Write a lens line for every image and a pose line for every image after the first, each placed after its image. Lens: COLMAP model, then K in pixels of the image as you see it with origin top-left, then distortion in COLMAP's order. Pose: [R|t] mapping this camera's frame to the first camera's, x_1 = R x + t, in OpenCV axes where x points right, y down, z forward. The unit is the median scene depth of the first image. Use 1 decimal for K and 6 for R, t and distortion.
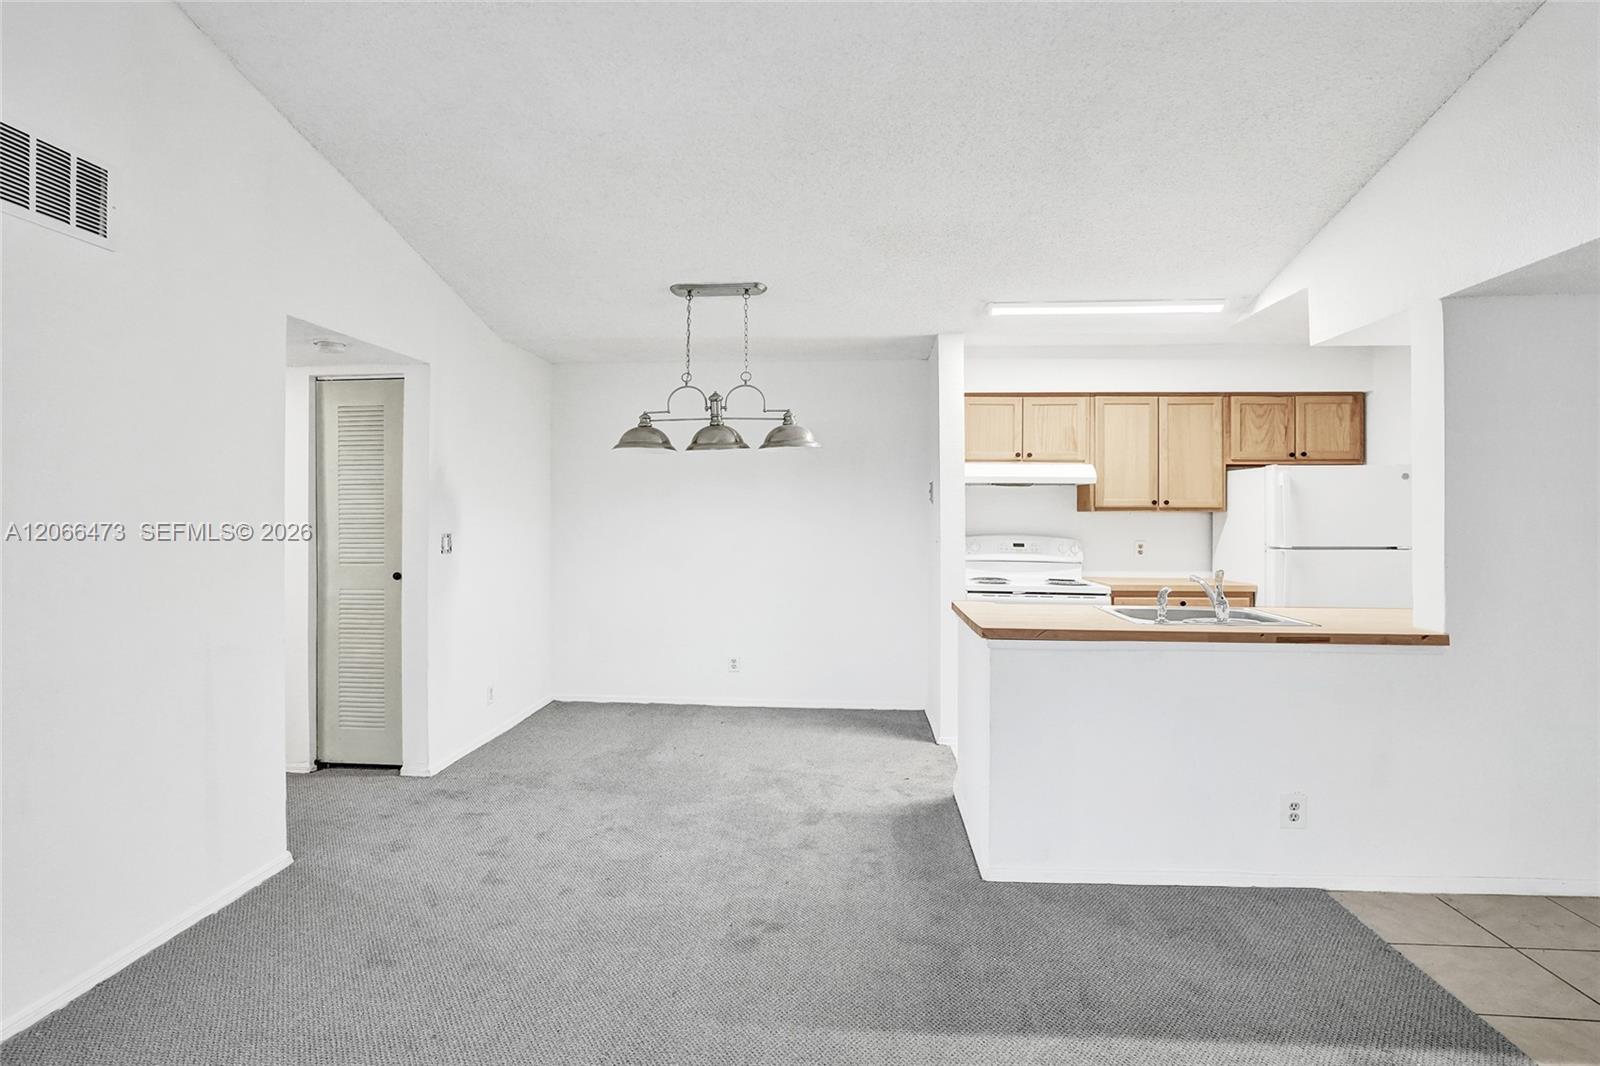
lens RADIAL K [[865.4, 0, 795.9], [0, 865.4, 508.7], [0, 0, 1]] dist [-0.037532, 0.016159]
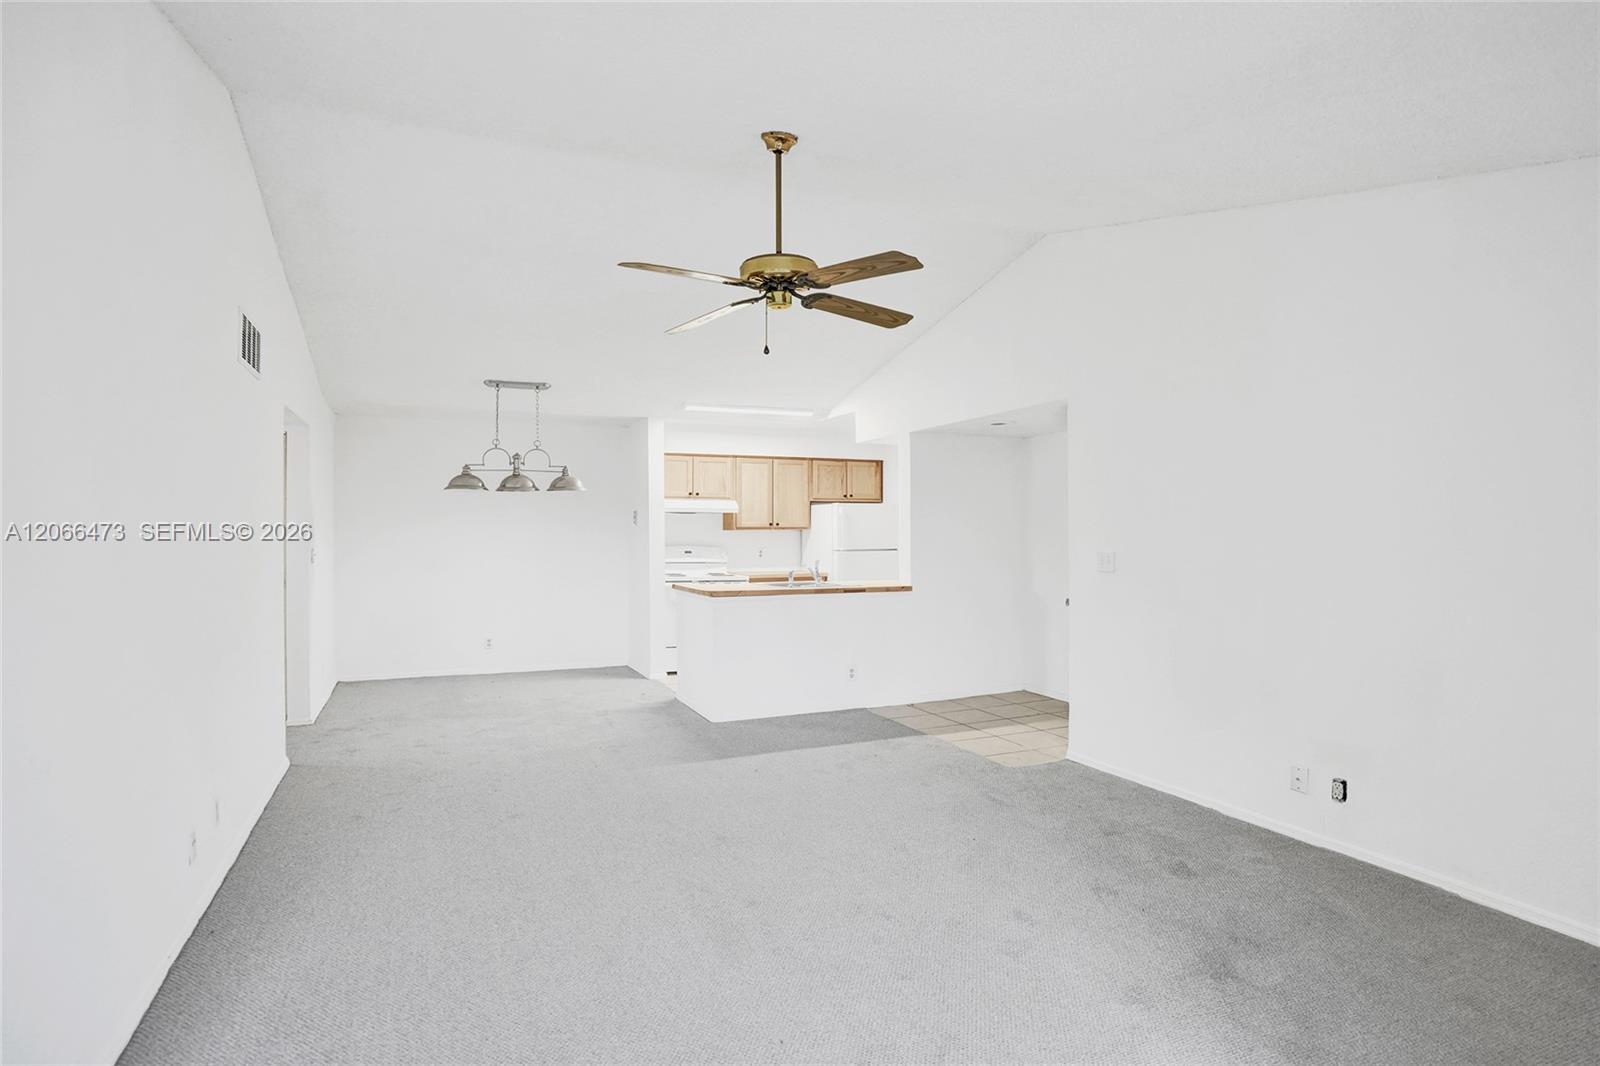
lens RADIAL K [[865.4, 0, 794.1], [0, 865.4, 521.7], [0, 0, 1]] dist [-0.037532, 0.016159]
pose [[0.887199, -0.000685, 0.461386, -0.326848], [0.002020, 0.999995, -0.002400, -0.008799], [-0.461382, 0.003061, 0.887196, -0.514597]]
